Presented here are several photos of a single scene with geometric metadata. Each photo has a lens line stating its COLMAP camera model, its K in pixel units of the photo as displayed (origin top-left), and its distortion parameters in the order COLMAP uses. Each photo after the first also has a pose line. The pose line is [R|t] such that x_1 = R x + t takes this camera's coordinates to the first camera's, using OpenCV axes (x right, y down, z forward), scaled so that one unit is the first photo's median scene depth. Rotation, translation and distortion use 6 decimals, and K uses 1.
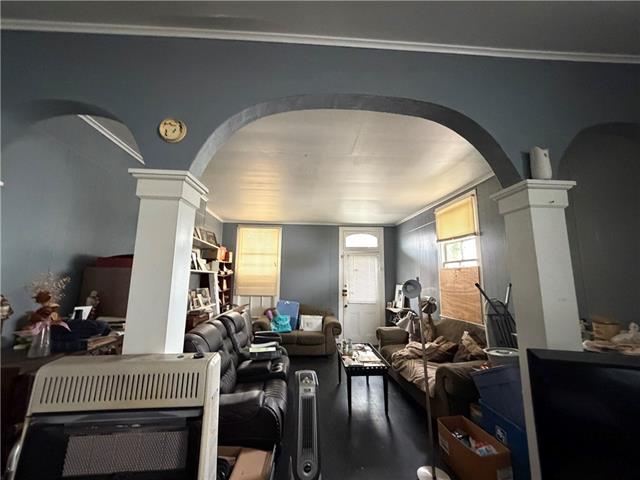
lens RADIAL K [[256.8, 0, 317.9], [0, 256.8, 237.8], [0, 0, 1]] dist [0.000557, 0.000044]
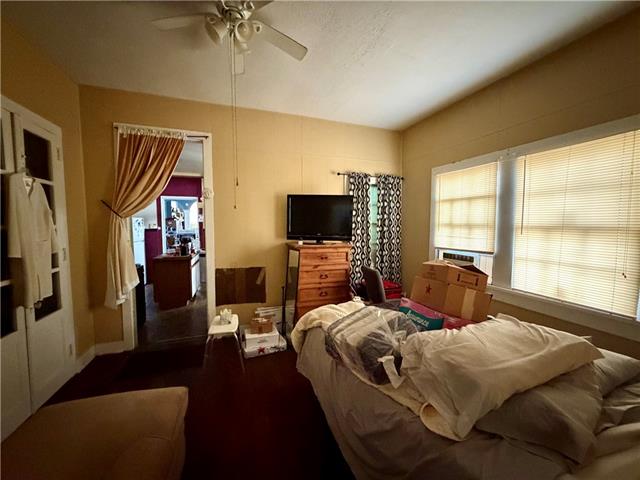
lens RADIAL K [[256.8, 0, 317.9], [0, 256.8, 237.8], [0, 0, 1]] dist [0.000557, 0.000044]
pose [[0.967015, -0.031363, 0.252782, 0.318808], [-0.023260, 0.977372, 0.210244, -0.272300], [-0.253656, -0.209188, 0.944404, -1.844592]]
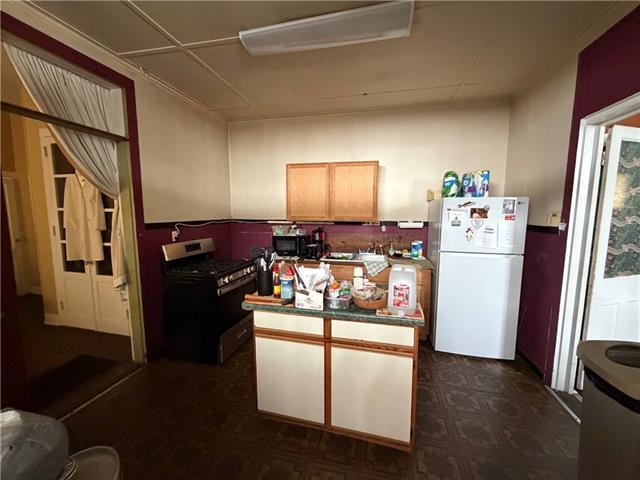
lens RADIAL K [[256.8, 0, 317.9], [0, 256.8, 237.8], [0, 0, 1]] dist [0.000557, 0.000044]
pose [[-0.301981, 0.085102, -0.949508, 0.389083], [0.135289, 0.989753, 0.045682, -0.106691], [0.943665, -0.114663, -0.310400, -0.804007]]
